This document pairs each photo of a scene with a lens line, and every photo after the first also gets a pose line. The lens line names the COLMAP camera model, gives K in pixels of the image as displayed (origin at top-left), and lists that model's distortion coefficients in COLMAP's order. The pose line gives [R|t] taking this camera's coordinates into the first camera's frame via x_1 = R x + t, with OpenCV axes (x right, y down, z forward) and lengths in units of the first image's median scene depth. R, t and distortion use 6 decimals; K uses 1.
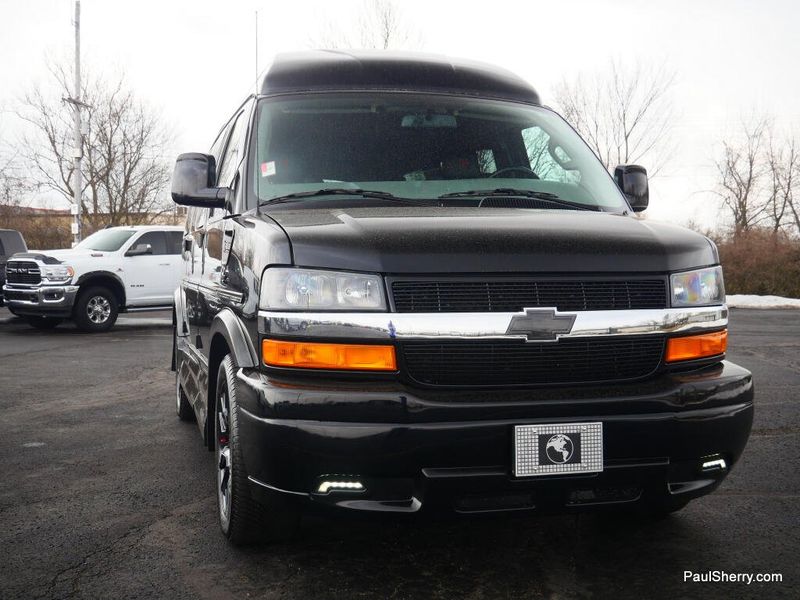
lens RADIAL K [[965.2, 0, 399.6], [0, 965.2, 313.7], [0, 0, 1]] dist [-0.037198, -0.029536]
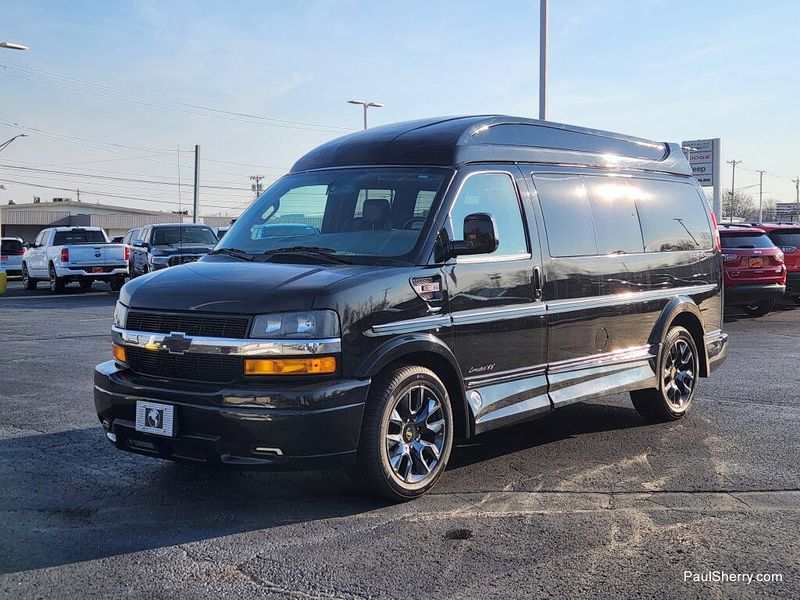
lens RADIAL K [[1031.8, 0, 400.0], [0, 1031.8, 300.0], [0, 0, 1]] dist [0.047126, 0.012317]
pose [[0.600313, 0.041459, -0.798690, 1.779341], [-0.029773, 0.999122, 0.029485, -0.124713], [0.799211, 0.006079, 0.601020, 0.253793]]
